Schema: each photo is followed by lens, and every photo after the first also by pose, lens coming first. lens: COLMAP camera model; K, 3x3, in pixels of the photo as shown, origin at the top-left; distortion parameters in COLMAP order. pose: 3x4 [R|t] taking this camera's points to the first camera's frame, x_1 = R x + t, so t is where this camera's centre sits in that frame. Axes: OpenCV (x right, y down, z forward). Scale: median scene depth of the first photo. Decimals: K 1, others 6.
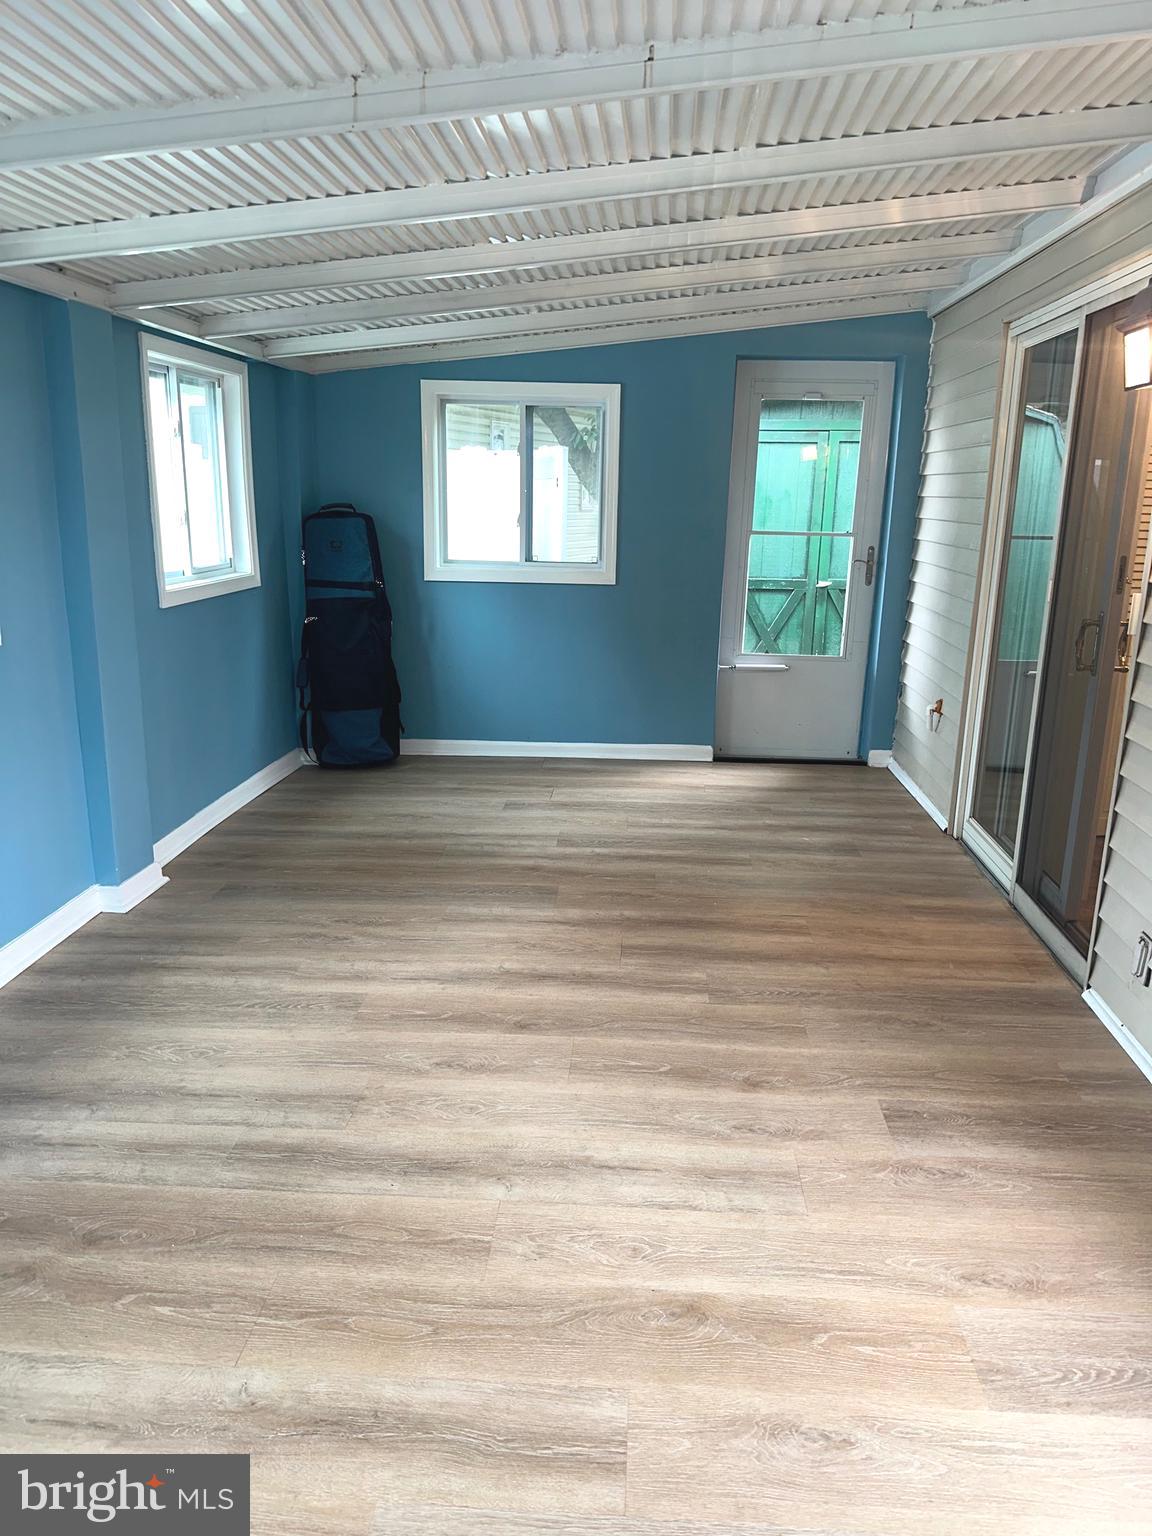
lens RADIAL K [[1091.9, 0, 570.2], [0, 1091.9, 766.5], [0, 0, 1]] dist [0.093260, -0.127650]
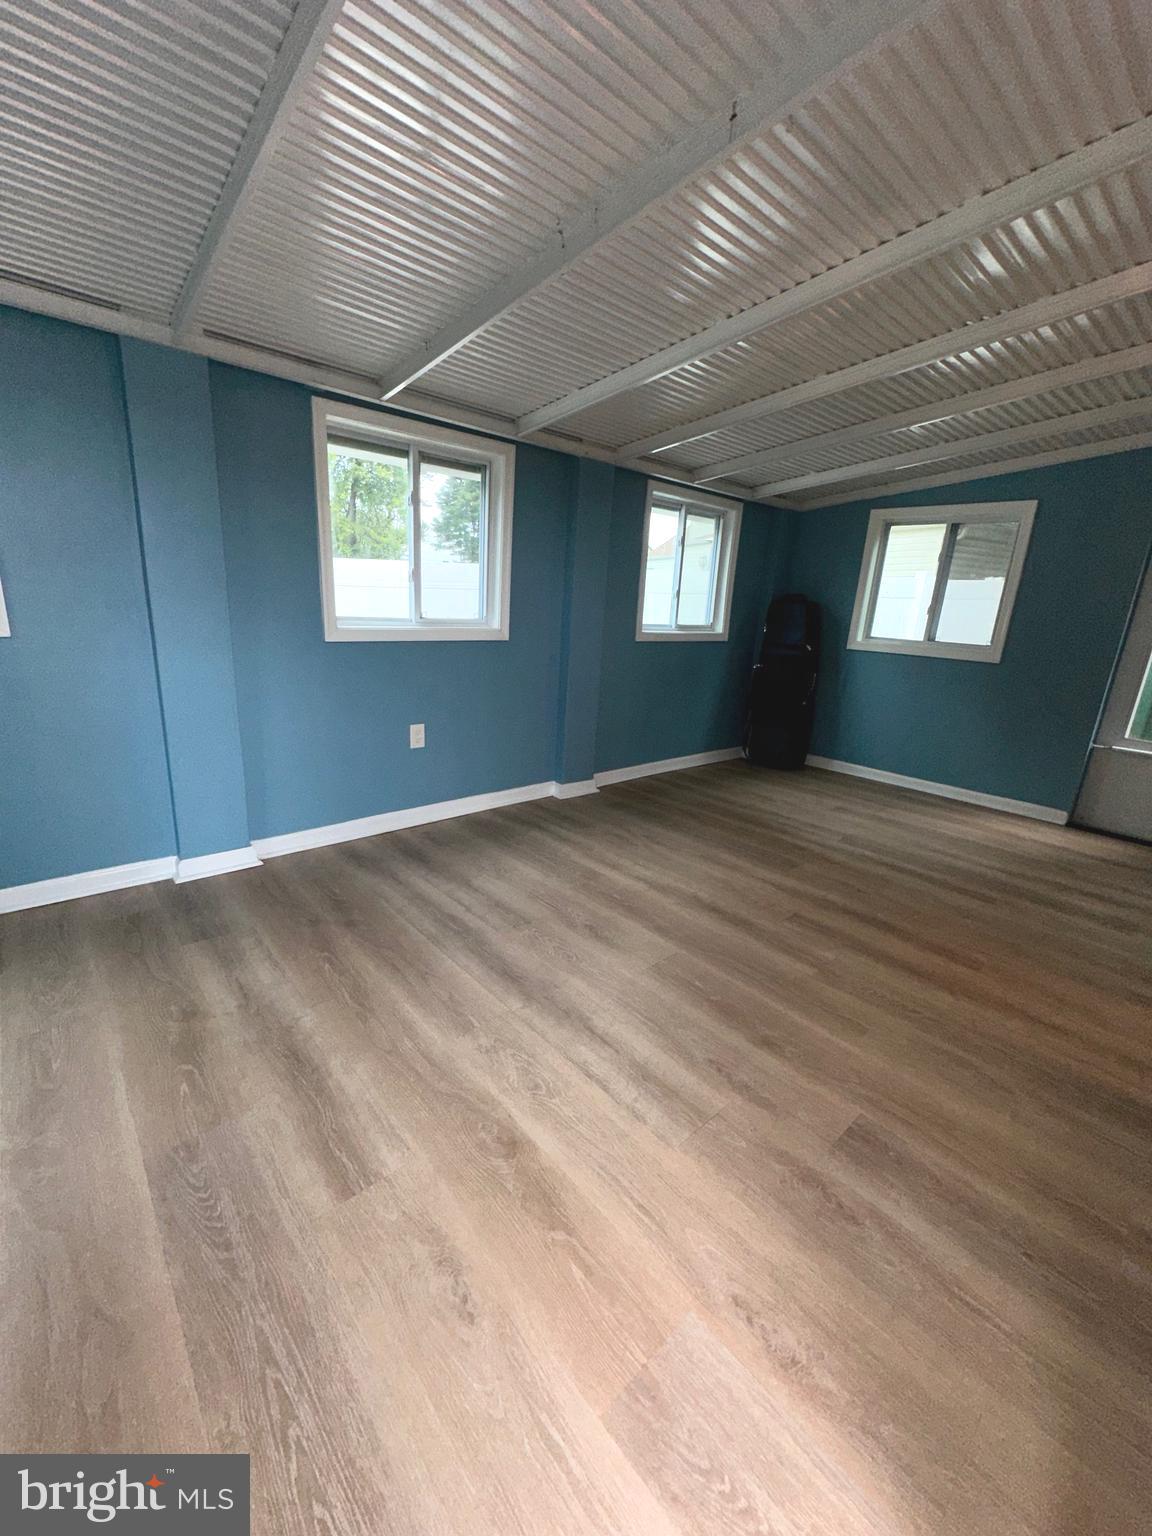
lens RADIAL K [[621.8, 0, 573.2], [0, 621.8, 764.7], [0, 0, 1]] dist [0.013506, -0.004608]
pose [[0.708903, 0.205379, -0.674741, 0.306651], [-0.219584, 0.973387, 0.065579, 0.005171], [0.670253, 0.101673, 0.735135, 0.270272]]
